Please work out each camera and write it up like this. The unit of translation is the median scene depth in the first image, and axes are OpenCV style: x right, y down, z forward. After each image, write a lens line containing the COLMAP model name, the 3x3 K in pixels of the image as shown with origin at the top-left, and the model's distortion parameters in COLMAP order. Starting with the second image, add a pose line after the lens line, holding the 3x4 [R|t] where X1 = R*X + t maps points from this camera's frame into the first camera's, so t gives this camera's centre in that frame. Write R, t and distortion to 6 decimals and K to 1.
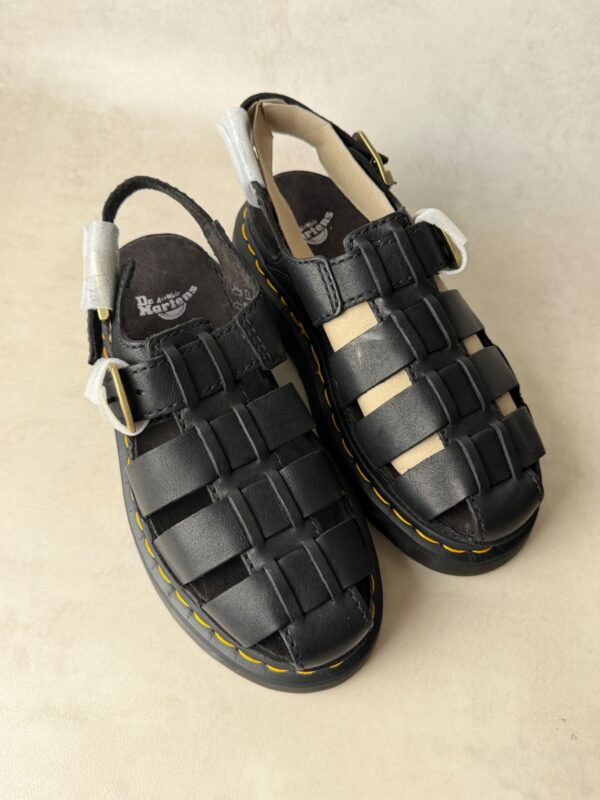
lens RADIAL K [[674.1, 0, 301.7], [0, 674.1, 397.8], [0, 0, 1]] dist [0.004227, -0.090295]
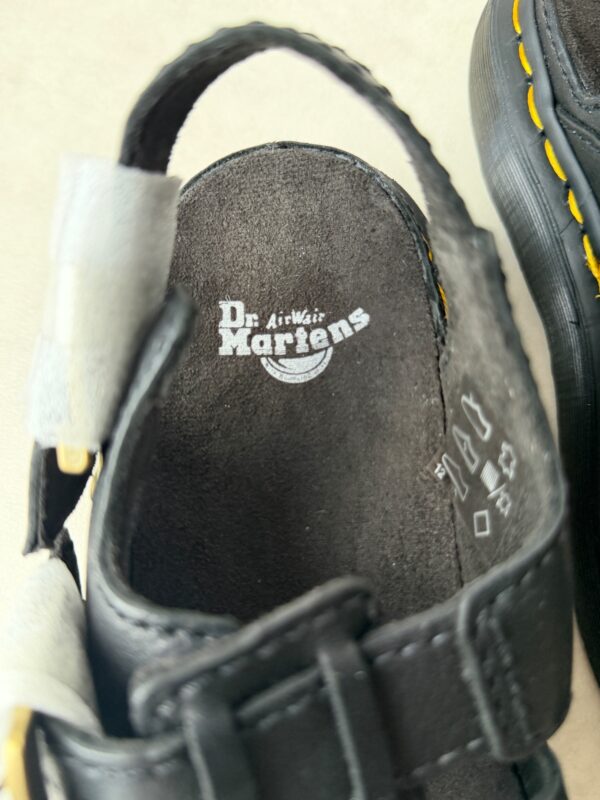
lens RADIAL K [[674.1, 0, 295.6], [0, 674.1, 398.4], [0, 0, 1]] dist [0.004227, -0.090295]
pose [[0.944232, 0.300719, -0.134144, -0.129647], [-0.233212, 0.898339, 0.372290, -0.259868], [0.232461, -0.320244, 0.918371, 0.613069]]
